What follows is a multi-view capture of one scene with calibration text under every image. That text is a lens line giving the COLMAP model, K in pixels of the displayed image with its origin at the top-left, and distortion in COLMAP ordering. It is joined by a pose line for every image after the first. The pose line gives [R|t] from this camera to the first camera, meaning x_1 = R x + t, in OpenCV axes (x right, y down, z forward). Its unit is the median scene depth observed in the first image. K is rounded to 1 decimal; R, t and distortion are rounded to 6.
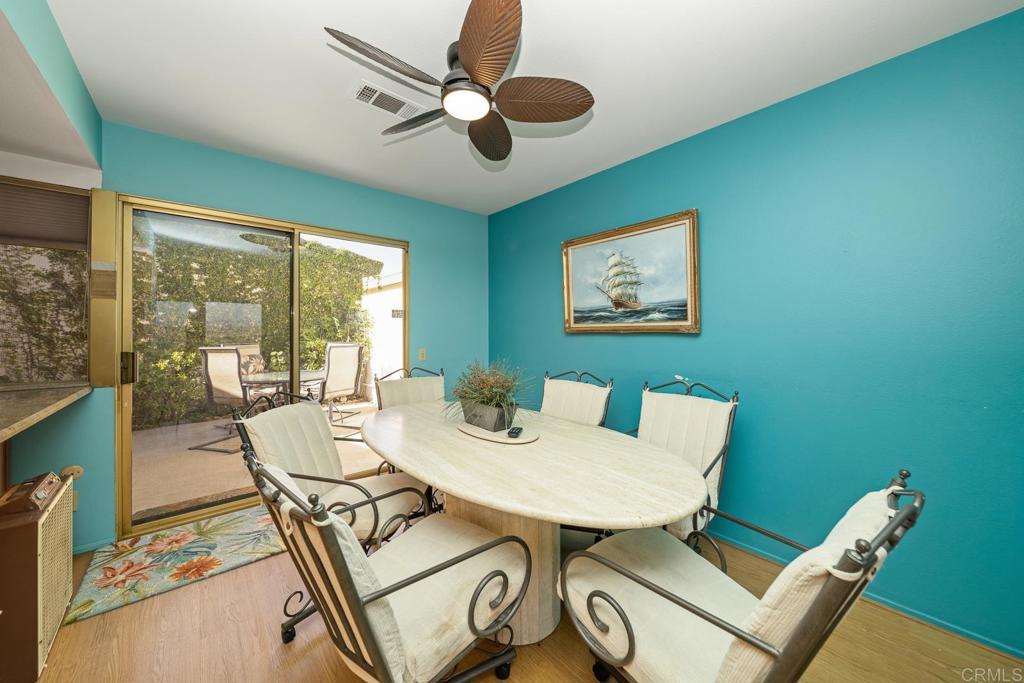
lens RADIAL K [[360.0, 0, 509.3], [0, 360.0, 324.5], [0, 0, 1]] dist [-0.003046, -0.000309]
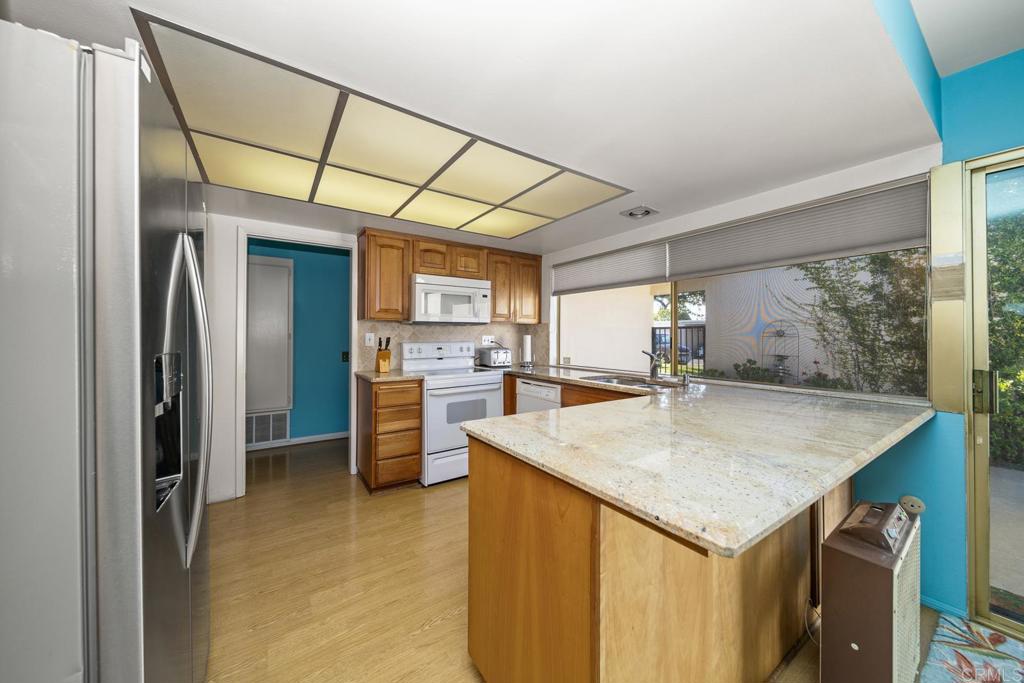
lens RADIAL K [[360.0, 0, 514.4], [0, 360.0, 337.4], [0, 0, 1]] dist [-0.003046, -0.000309]
pose [[-0.110269, 0.000617, -0.993902, -0.110925], [0.008680, 0.999962, -0.000342, 0.000621], [0.993864, -0.008665, -0.110270, 0.061882]]
